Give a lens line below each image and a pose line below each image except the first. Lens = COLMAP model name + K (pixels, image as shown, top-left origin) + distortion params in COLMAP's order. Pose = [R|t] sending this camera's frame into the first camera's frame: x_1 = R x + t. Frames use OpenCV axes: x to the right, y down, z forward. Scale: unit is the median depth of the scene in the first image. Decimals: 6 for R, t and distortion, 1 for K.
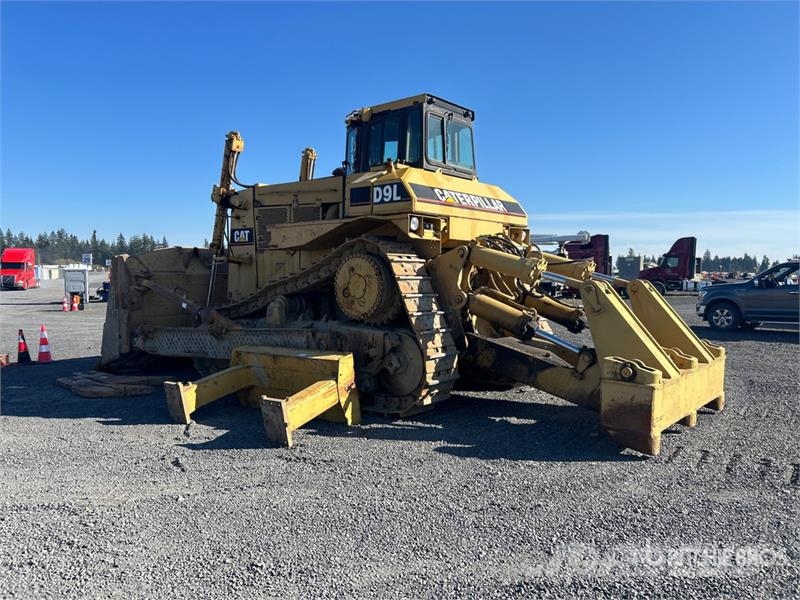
lens RADIAL K [[601.4, 0, 383.0], [0, 601.4, 294.7], [0, 0, 1]] dist [0.052640, -0.057892]
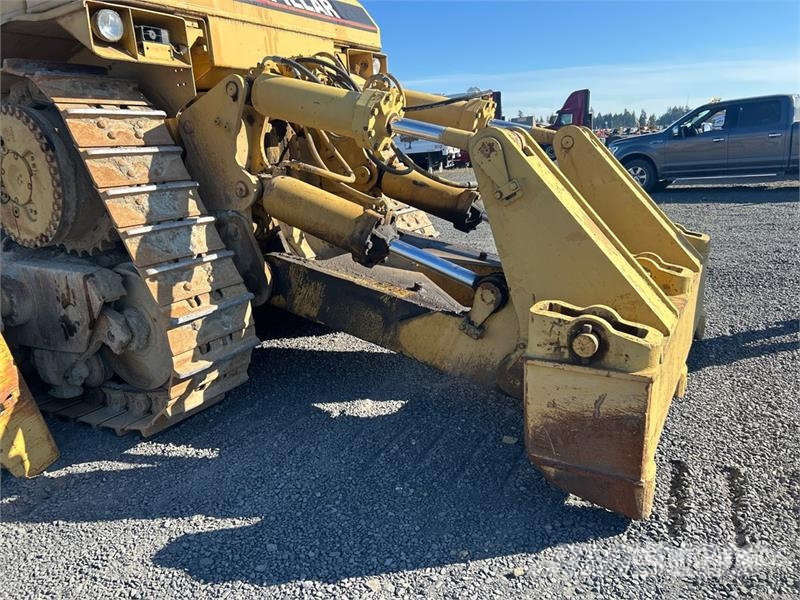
lens RADIAL K [[601.4, 0, 396.8], [0, 601.4, 308.1], [0, 0, 1]] dist [0.052640, -0.057892]
pose [[0.978915, -0.115158, 0.168714, 0.154281], [0.075687, 0.971635, 0.224048, 0.000582], [-0.189730, -0.206555, 0.959863, 0.466624]]
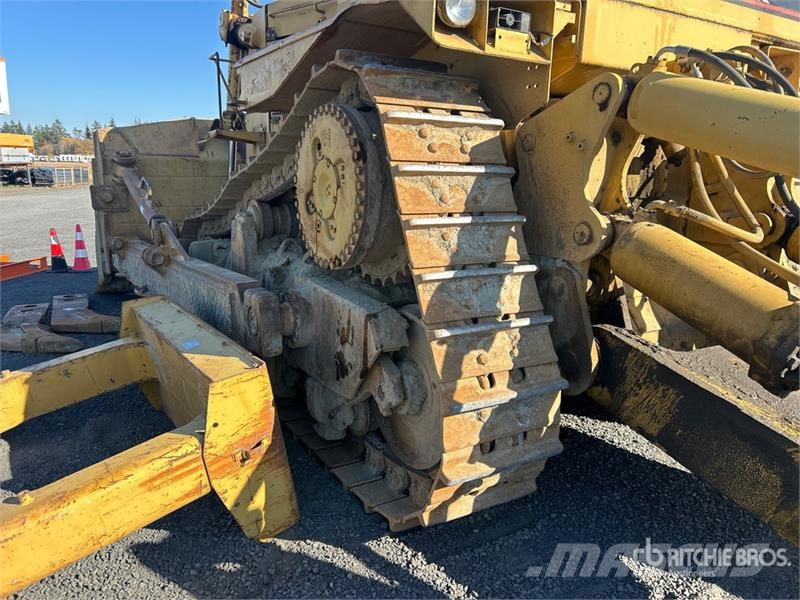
lens RADIAL K [[601.4, 0, 392.6], [0, 601.4, 296.6], [0, 0, 1]] dist [0.052640, -0.057892]
pose [[0.949890, 0.084098, -0.301058, 0.128196], [-0.031455, 0.983956, 0.175616, -0.014778], [0.310996, -0.157347, 0.937296, 0.618606]]
